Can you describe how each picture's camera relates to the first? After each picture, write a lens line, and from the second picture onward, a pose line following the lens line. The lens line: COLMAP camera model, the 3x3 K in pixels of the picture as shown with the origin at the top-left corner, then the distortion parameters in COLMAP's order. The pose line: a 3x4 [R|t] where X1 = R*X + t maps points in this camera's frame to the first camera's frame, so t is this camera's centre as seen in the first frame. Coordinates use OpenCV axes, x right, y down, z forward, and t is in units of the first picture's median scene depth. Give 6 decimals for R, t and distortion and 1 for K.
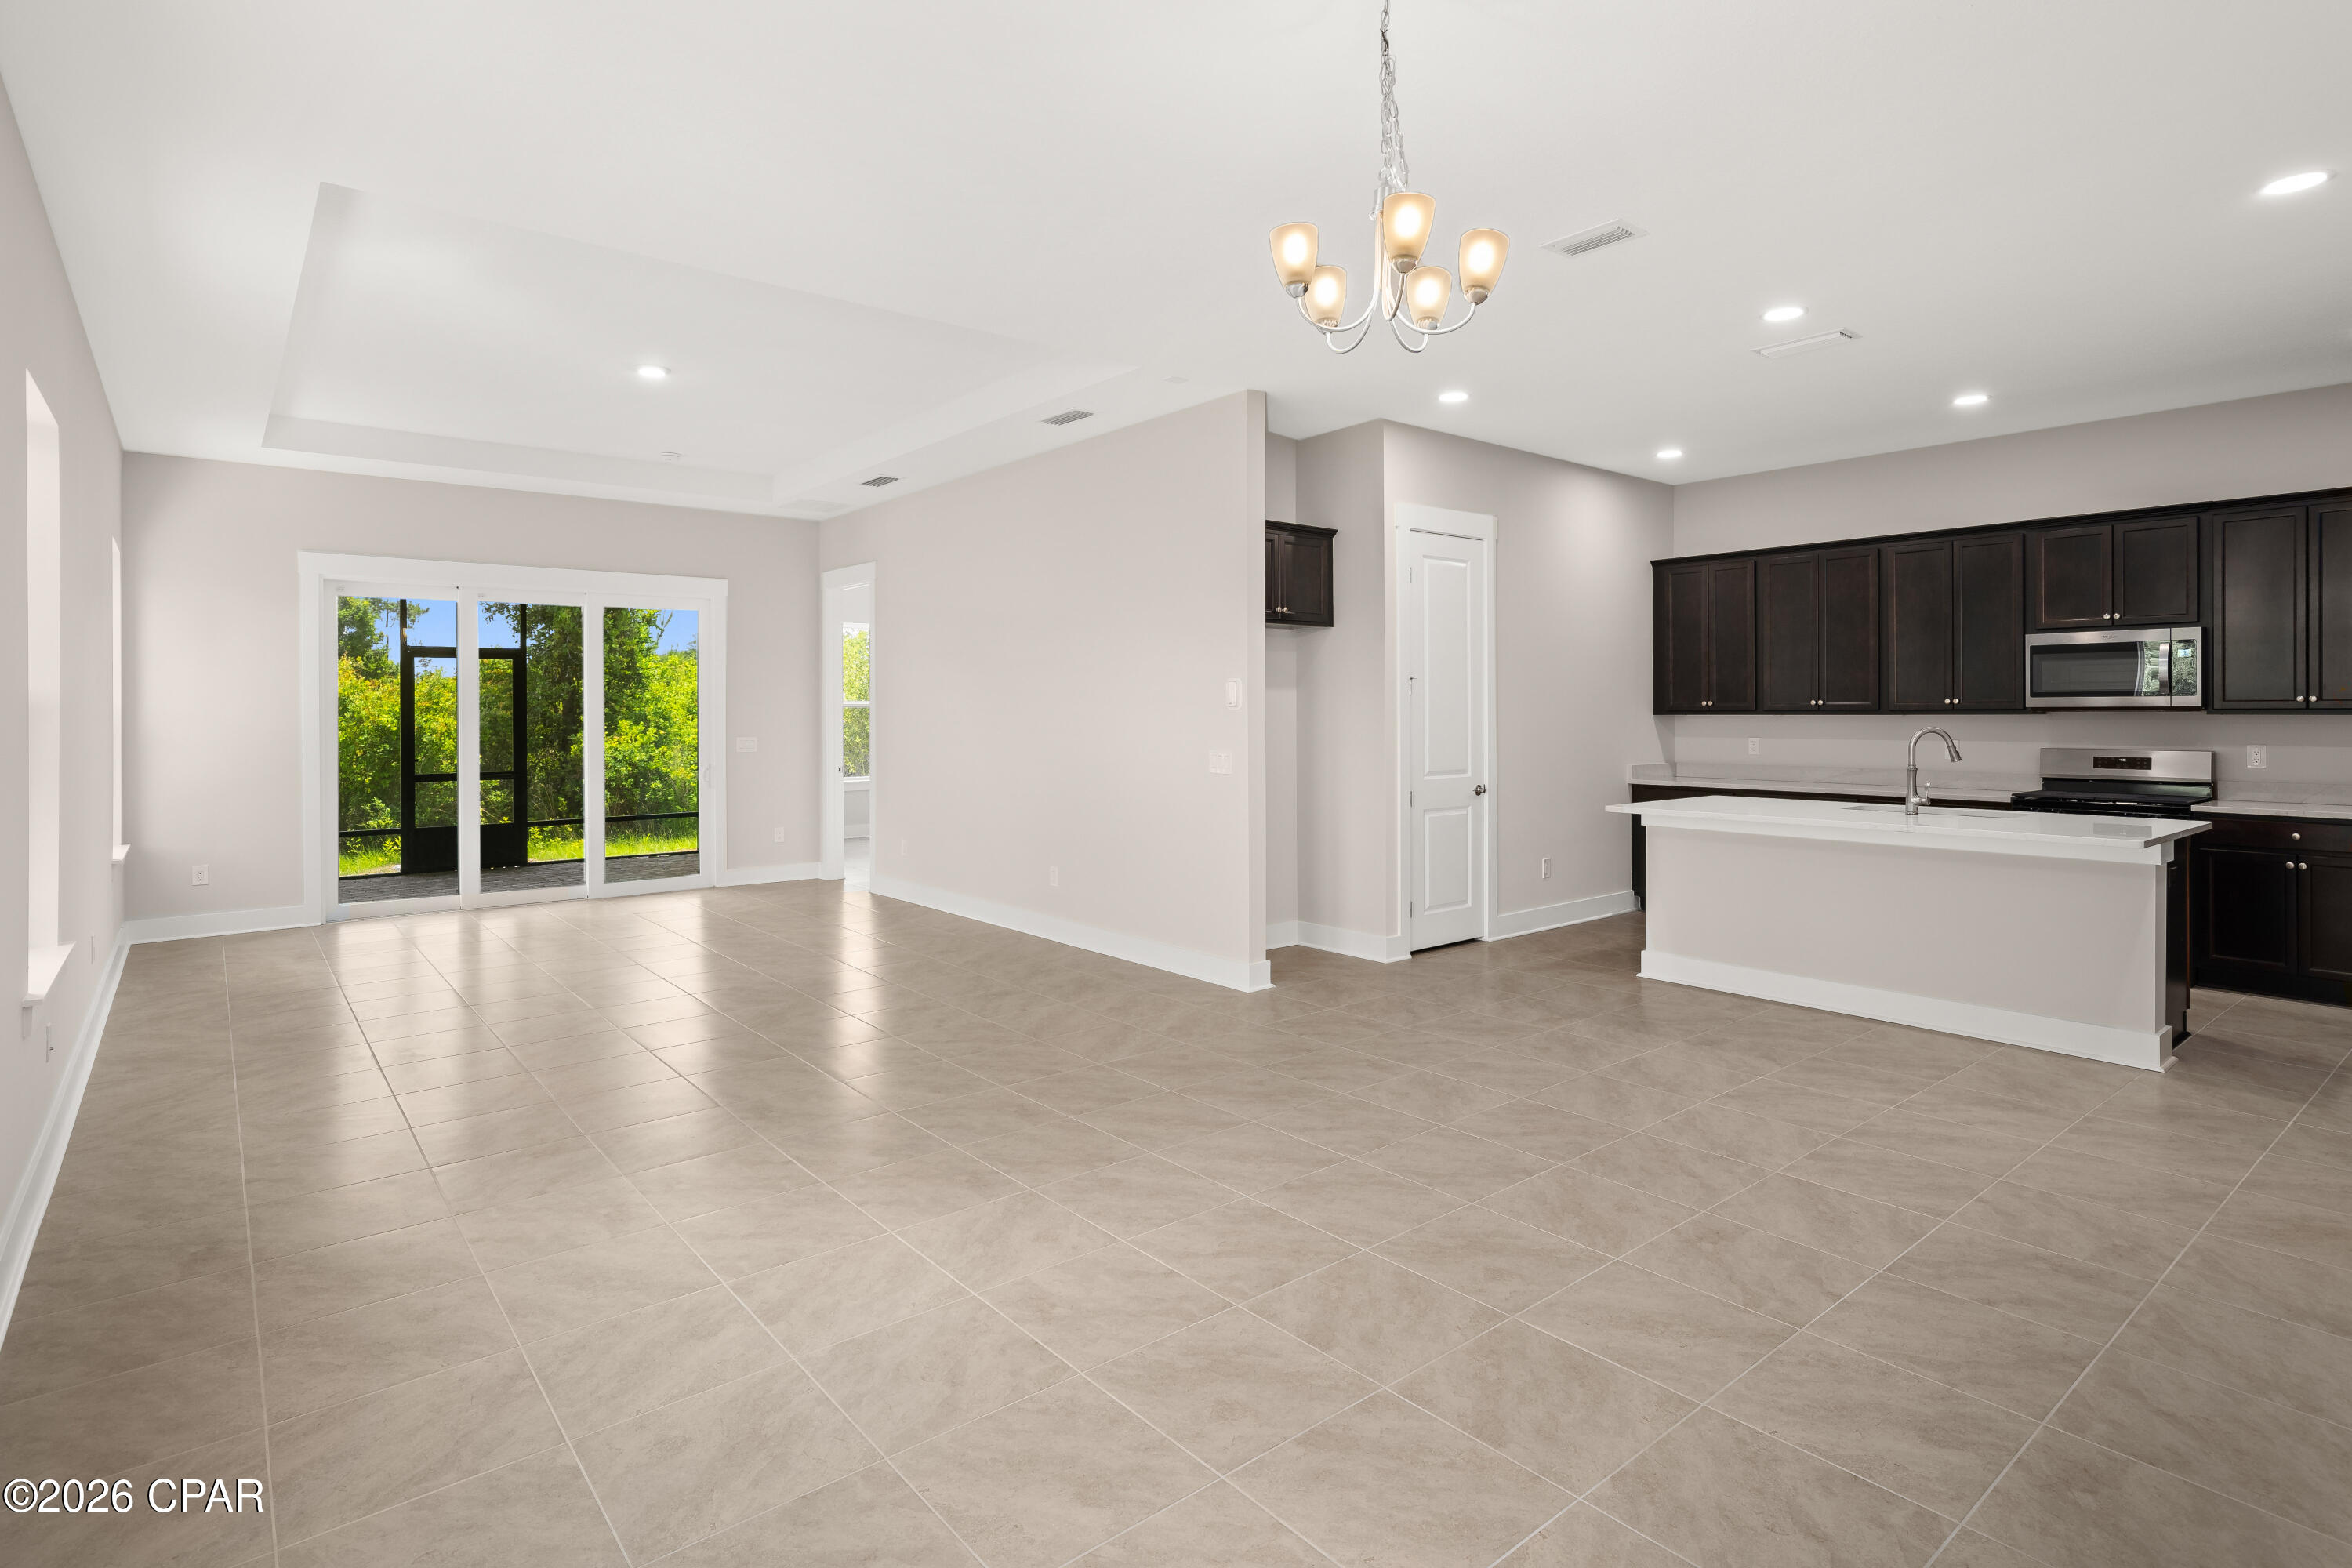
lens RADIAL K [[1196.2, 0, 1171.9], [0, 1196.2, 739.2], [0, 0, 1]] dist [0.000203, 0.002687]
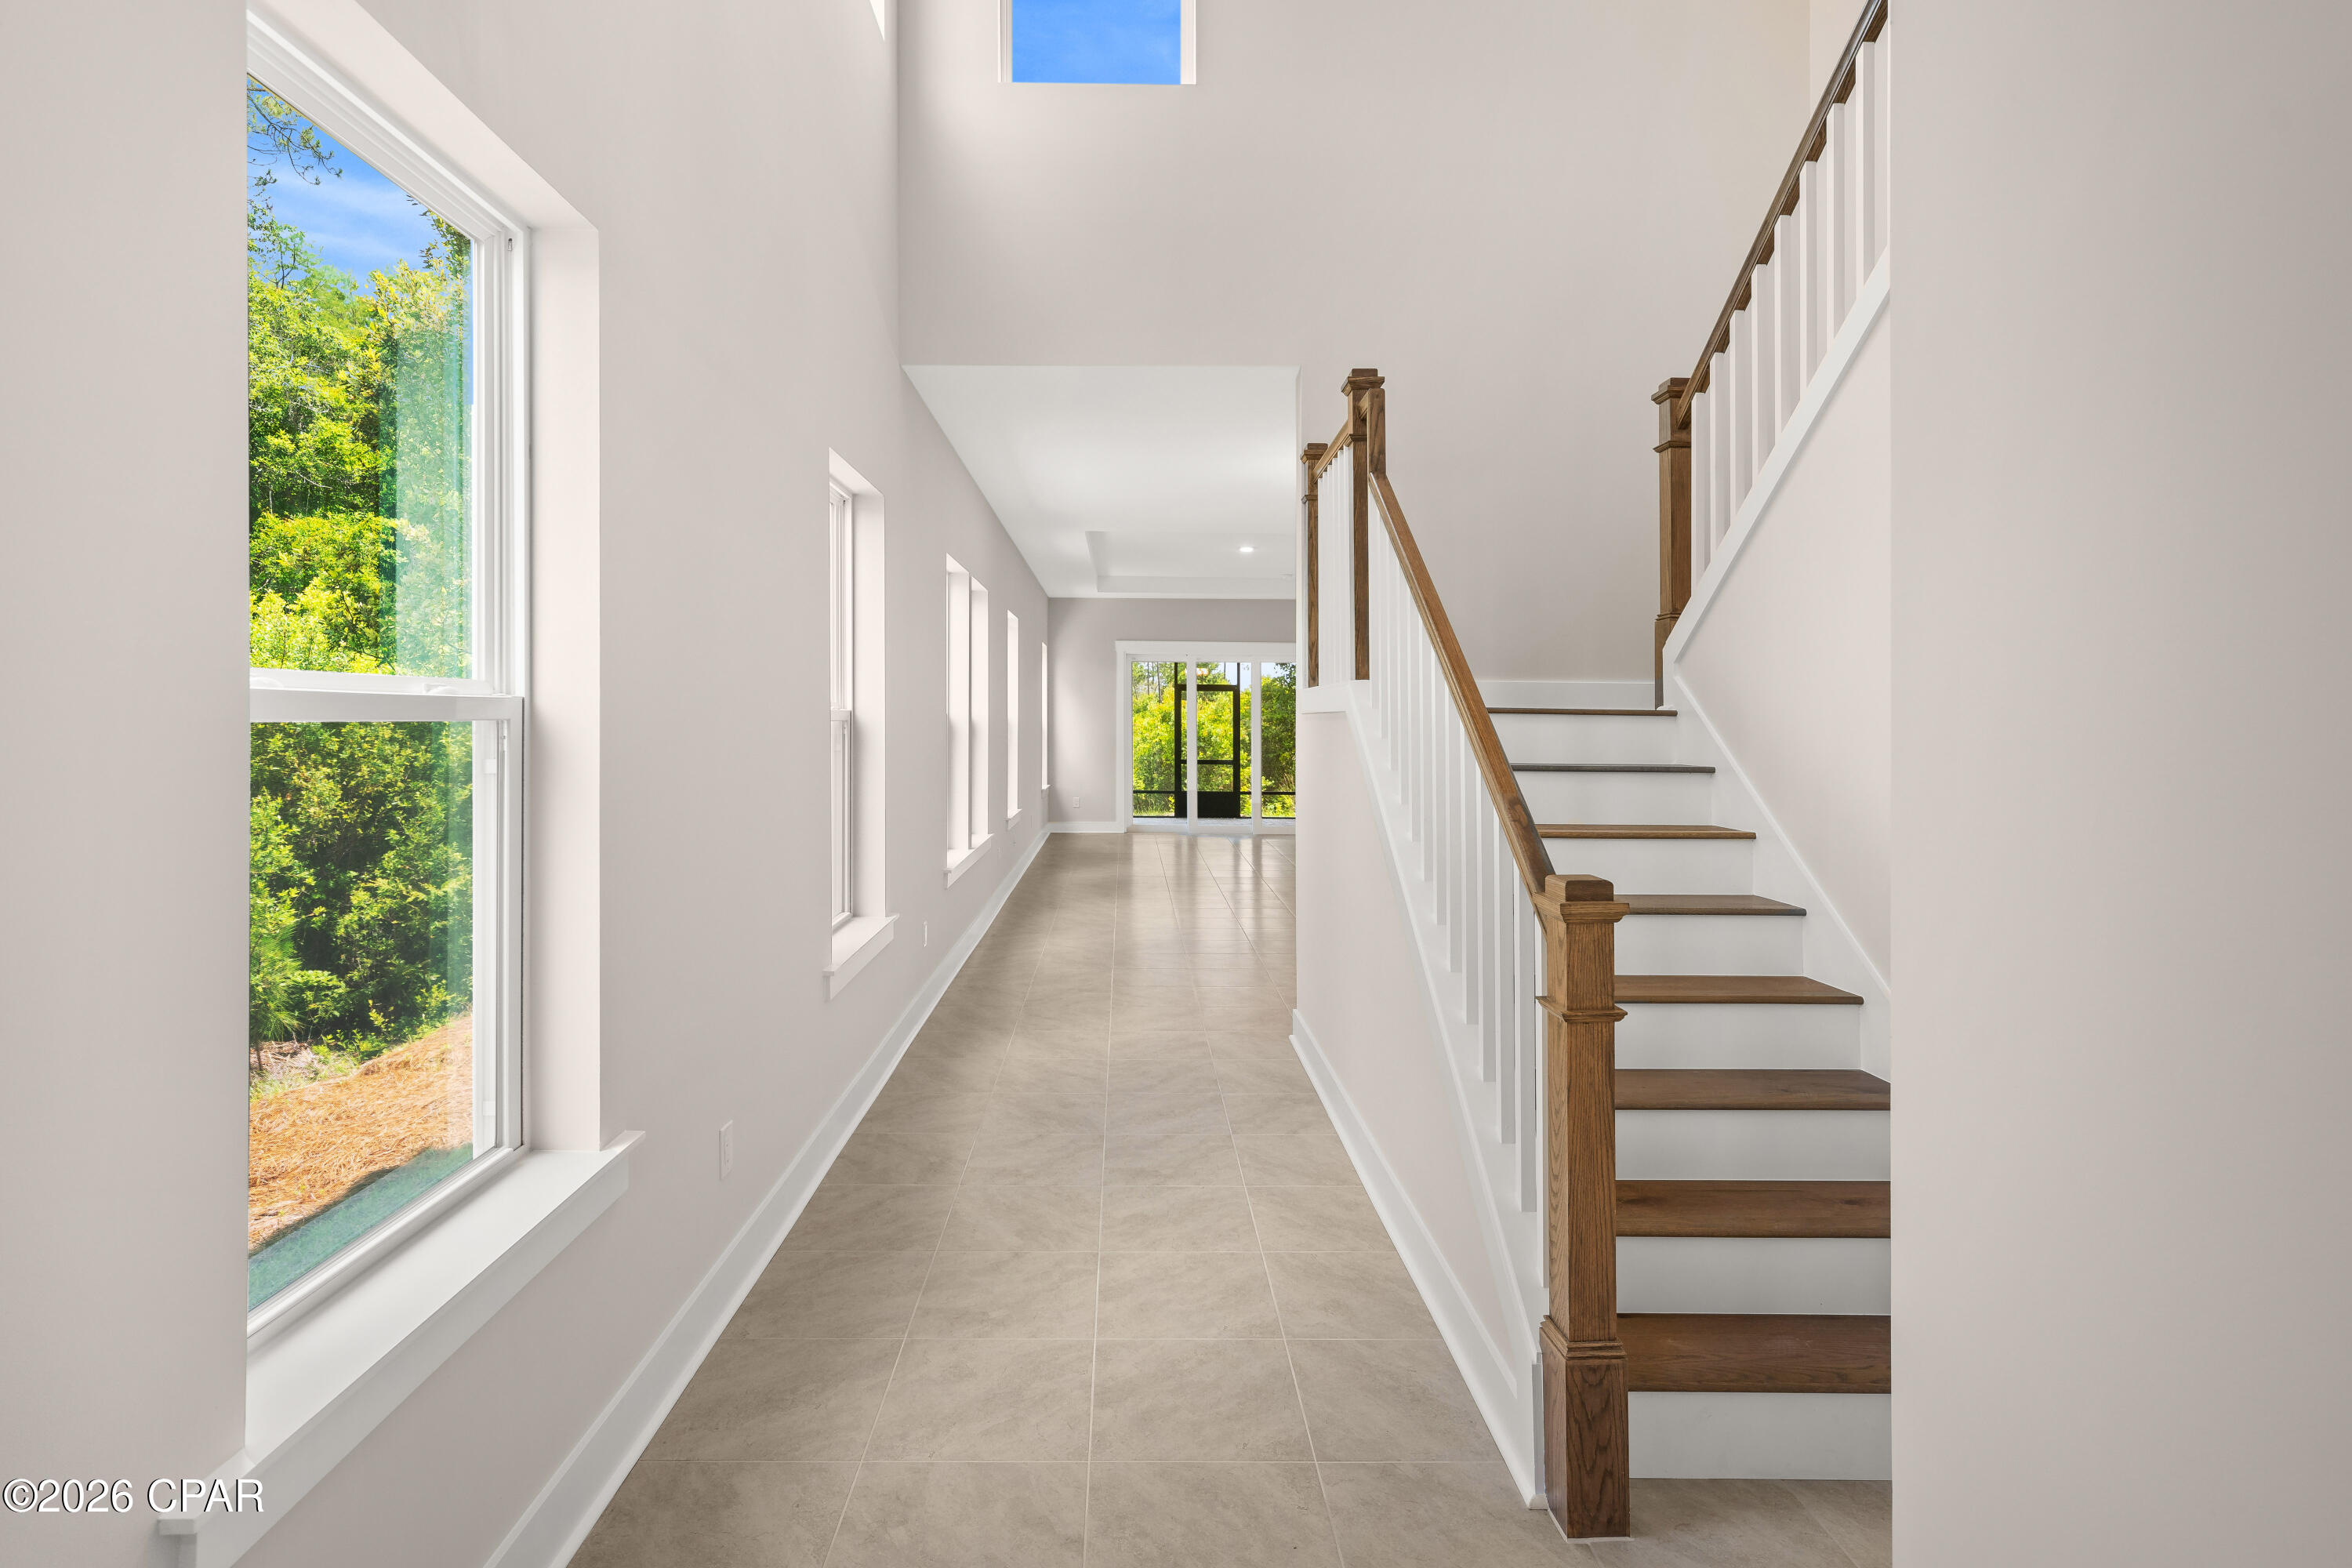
lens RADIAL K [[1196.2, 0, 1160.6], [0, 1196.2, 718.7], [0, 0, 1]] dist [0.000203, 0.002687]
pose [[0.785837, 0.010647, -0.618343, 0.532454], [-0.029468, 0.999361, -0.020242, 0.007511], [0.617732, 0.034128, 0.785648, -0.477551]]
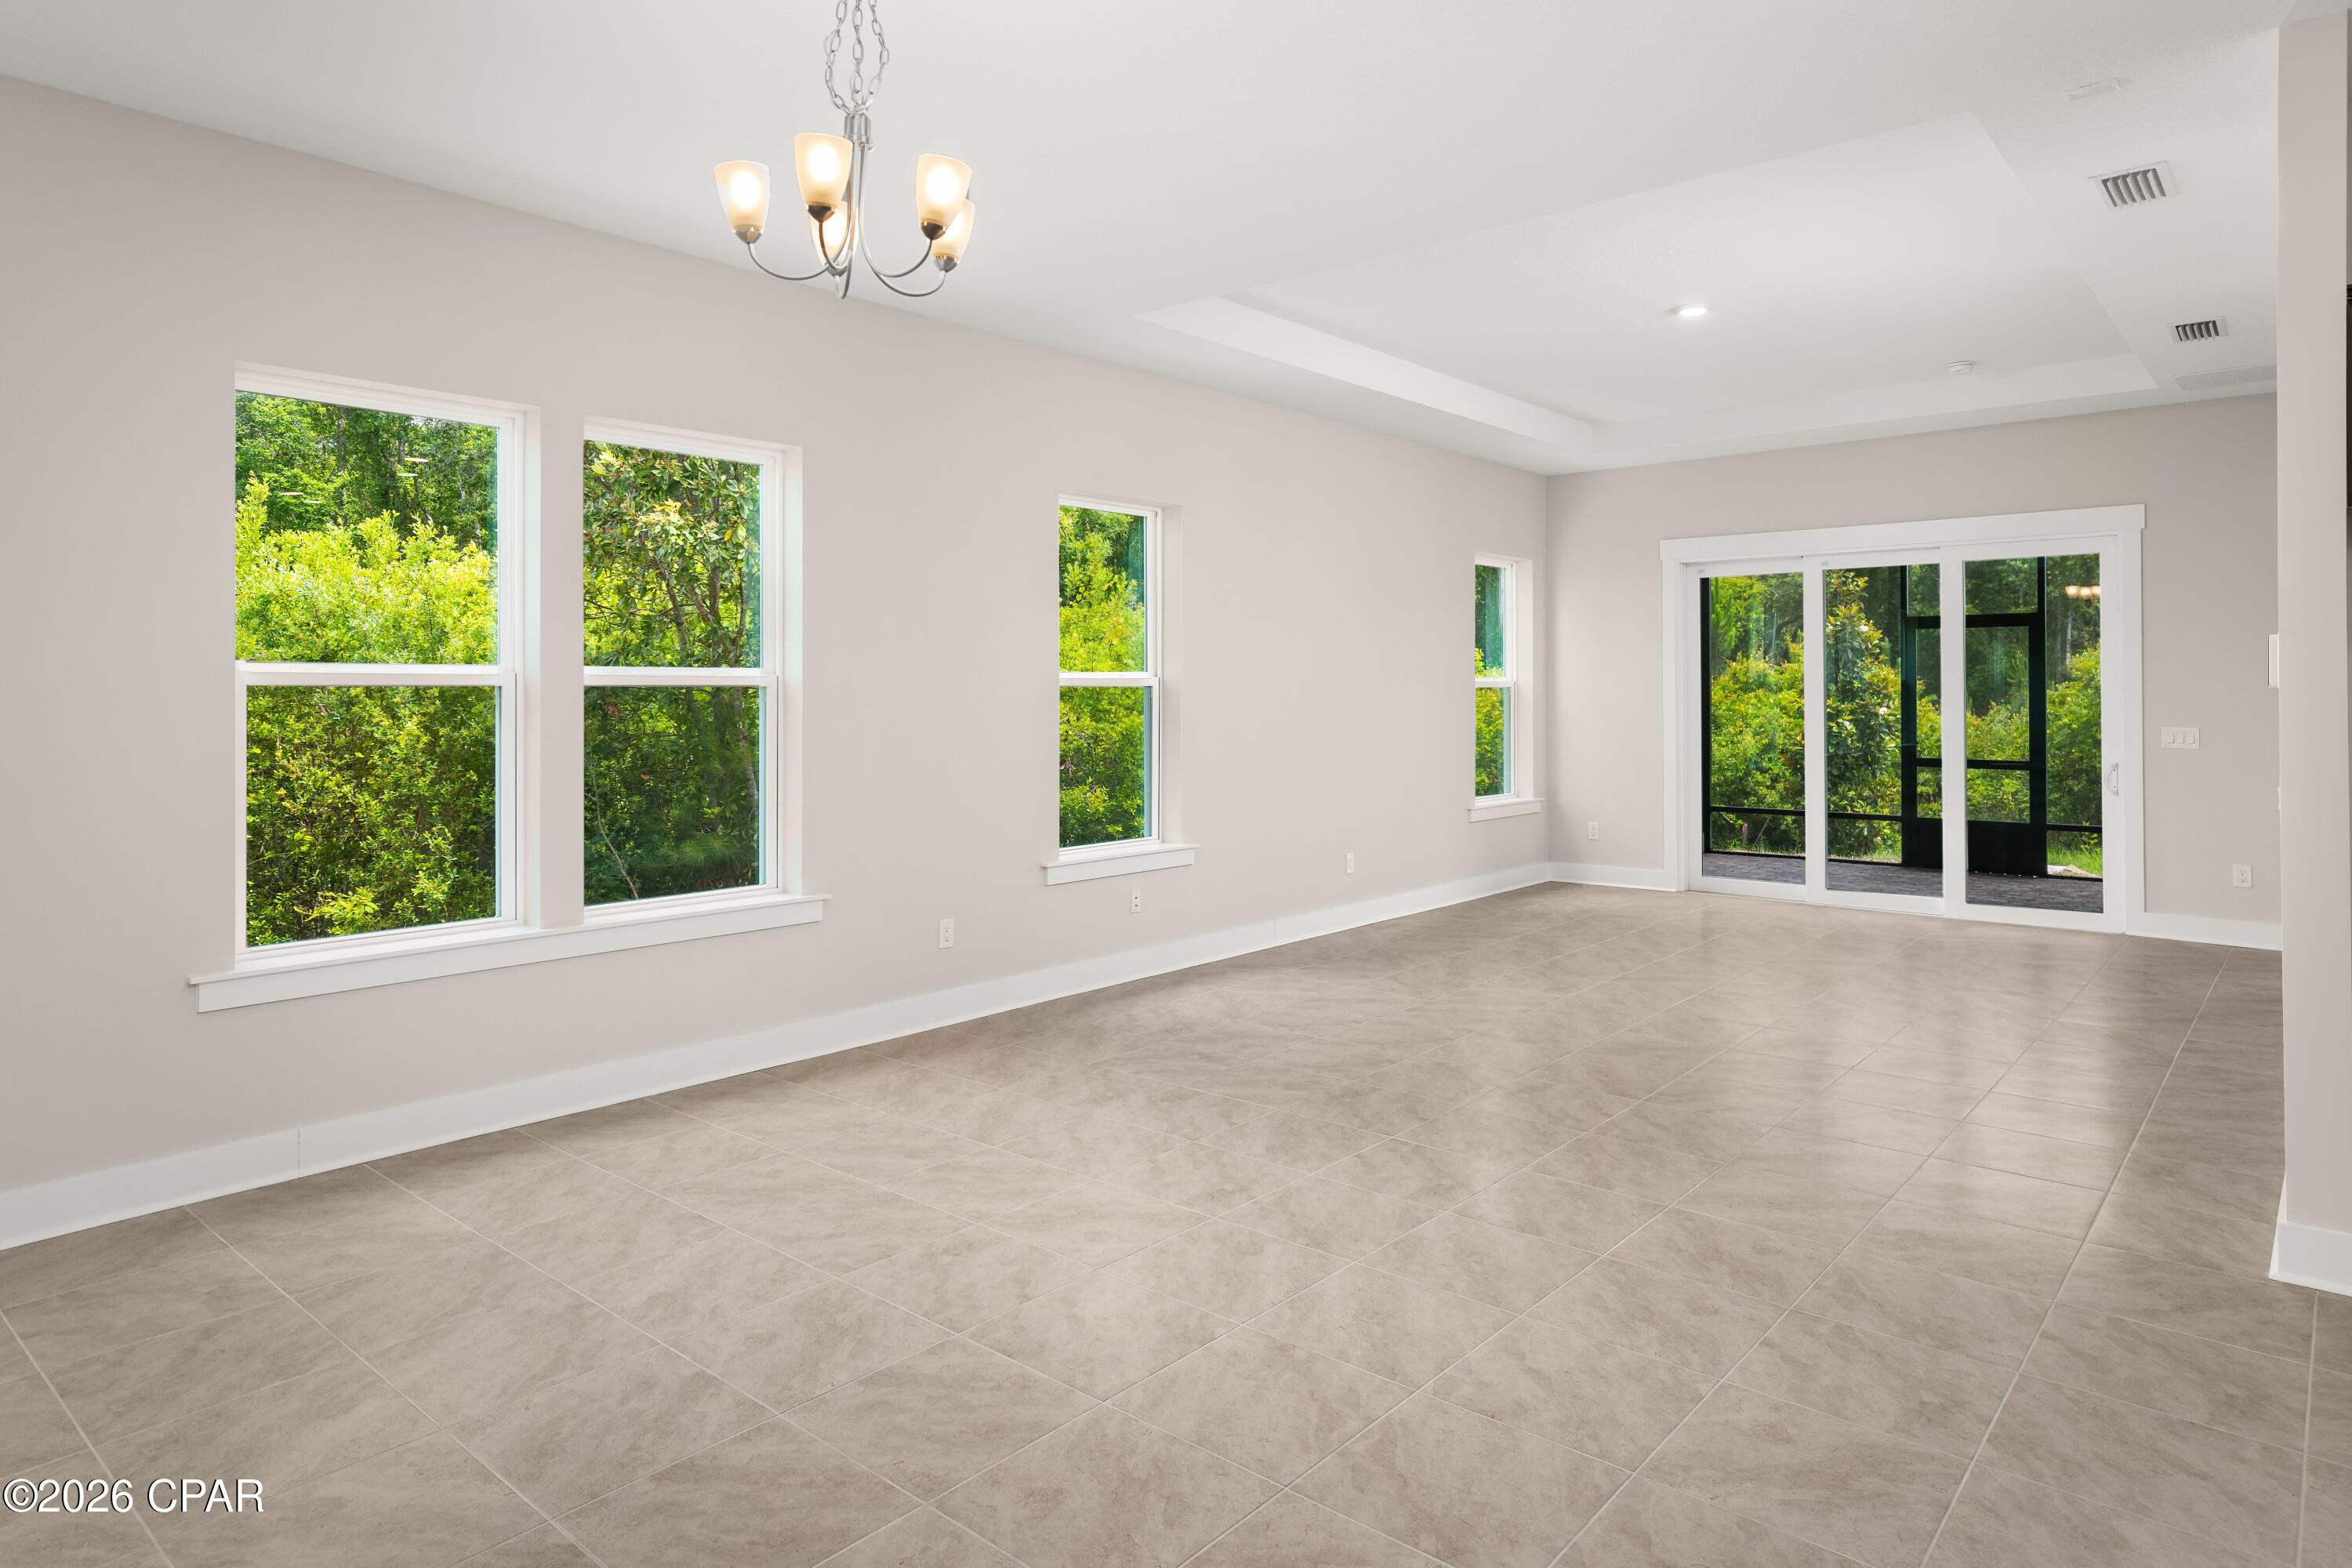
lens RADIAL K [[1370.6, 0, 1146.0], [0, 1370.6, 685.4], [0, 0, 1]] dist [-0.001673, 0.009253]
pose [[0.156903, -0.000618, -0.987614, 0.406259], [-0.021553, 0.999760, -0.004050, -0.010965], [0.987379, 0.021921, 0.156852, 0.347042]]
